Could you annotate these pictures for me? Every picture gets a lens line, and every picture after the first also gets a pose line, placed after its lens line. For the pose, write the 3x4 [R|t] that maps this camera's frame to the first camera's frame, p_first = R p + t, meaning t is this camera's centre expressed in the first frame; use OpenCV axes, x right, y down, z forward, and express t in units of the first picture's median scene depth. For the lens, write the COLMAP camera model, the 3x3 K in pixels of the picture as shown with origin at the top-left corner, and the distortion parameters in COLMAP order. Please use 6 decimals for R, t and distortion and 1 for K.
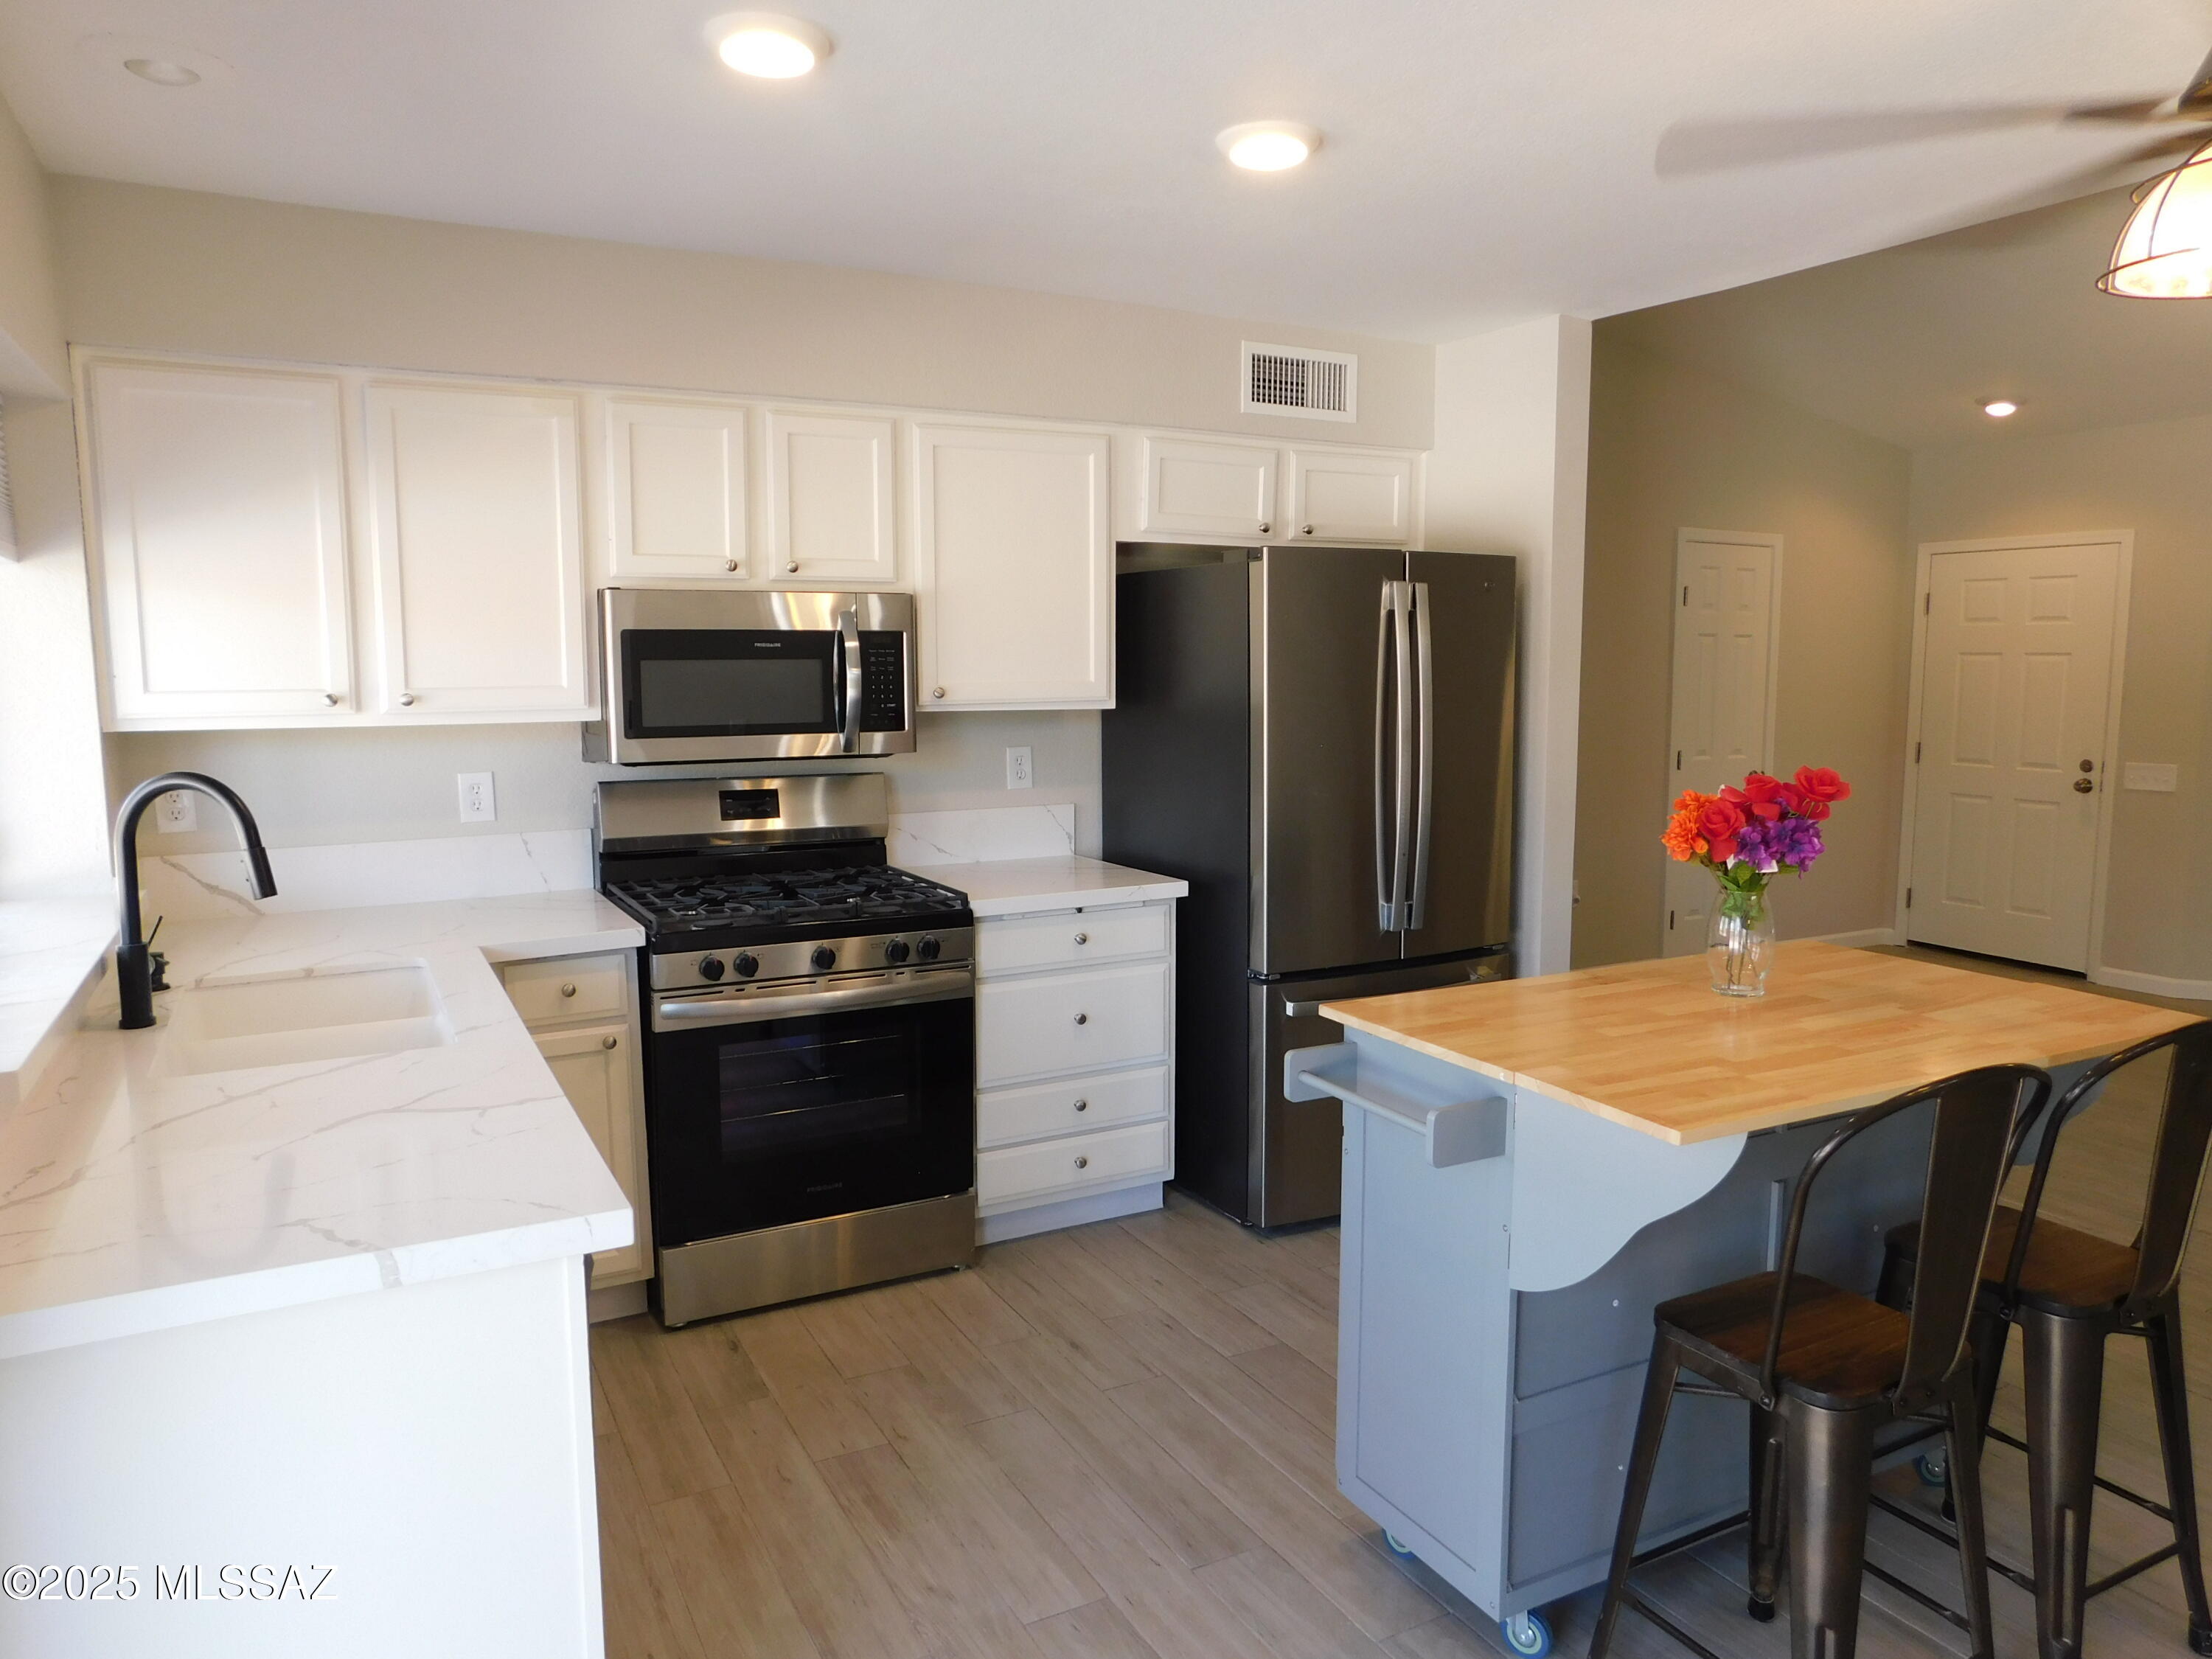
lens RADIAL K [[1481.9, 0, 1106.0], [0, 1481.9, 829.5], [0, 0, 1]] dist [-0.002141, 0.000524]
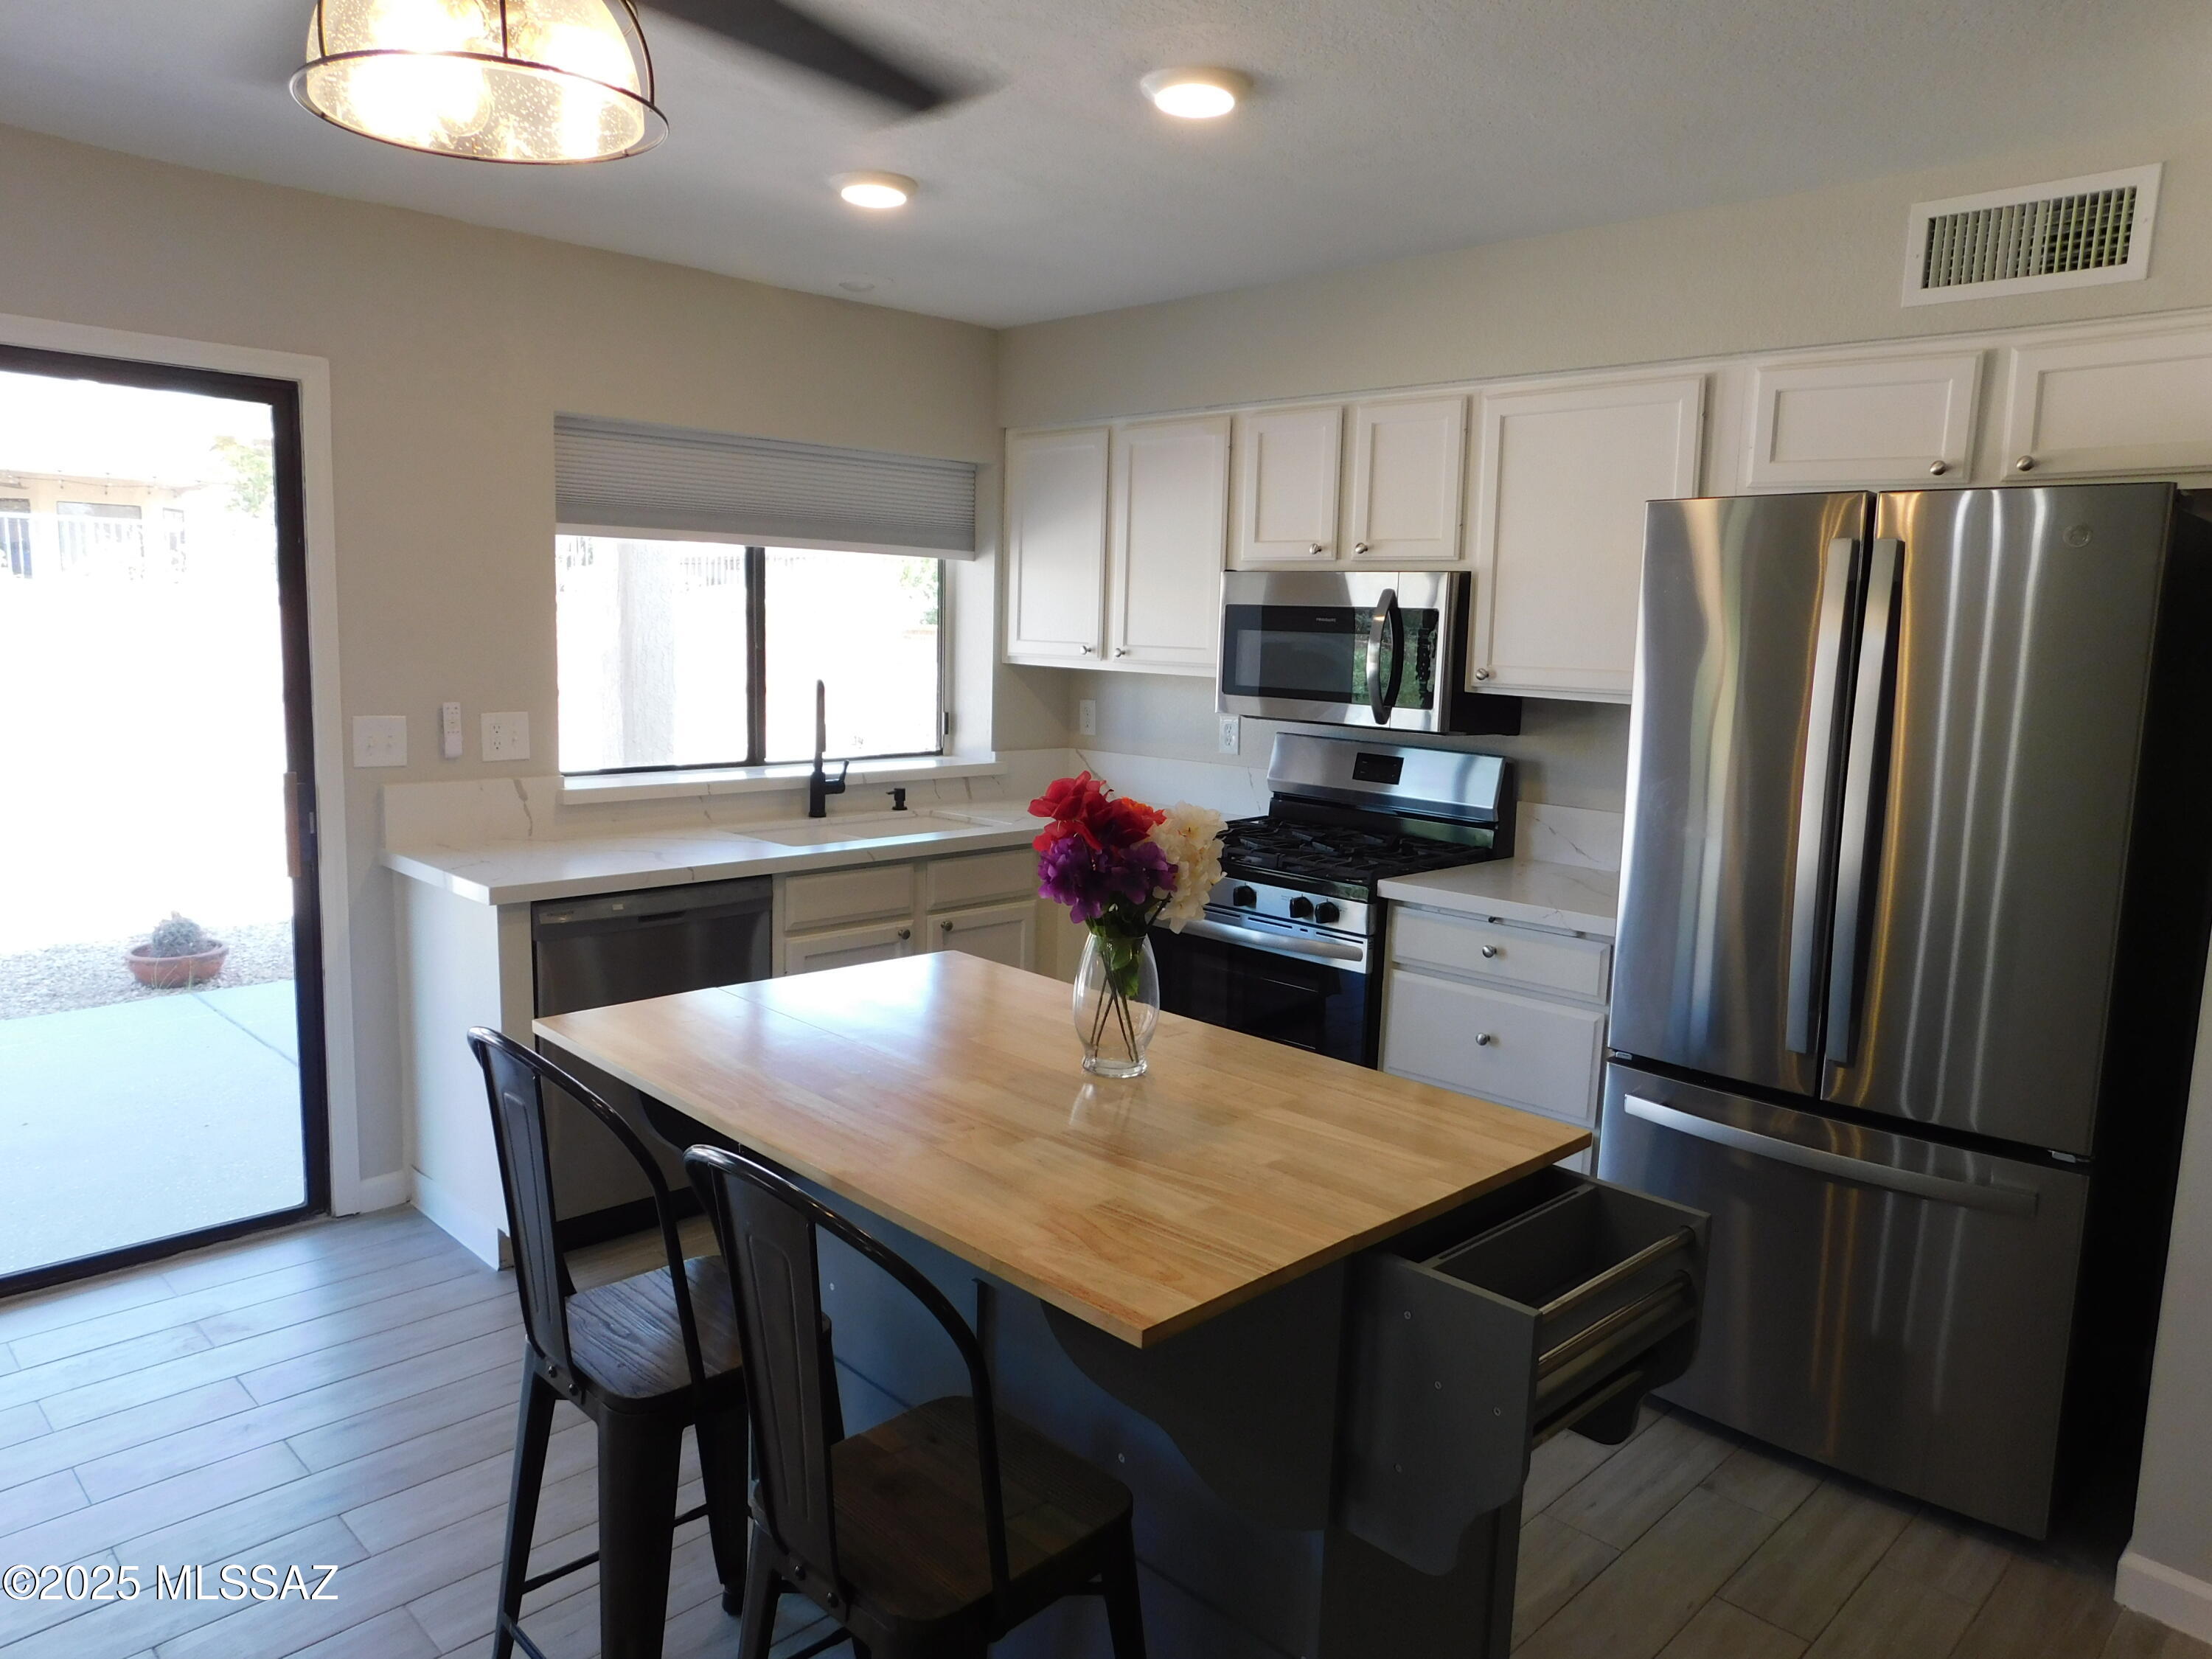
lens RADIAL K [[1527.7, 0, 1106.0], [0, 1527.7, 829.5], [0, 0, 1]] dist [0.046068, 0.000403]
pose [[0.298471, 0.147404, -0.942967, 0.802538], [-0.145015, 0.983534, 0.107845, -0.067944], [0.943337, 0.104556, 0.314933, 0.483701]]
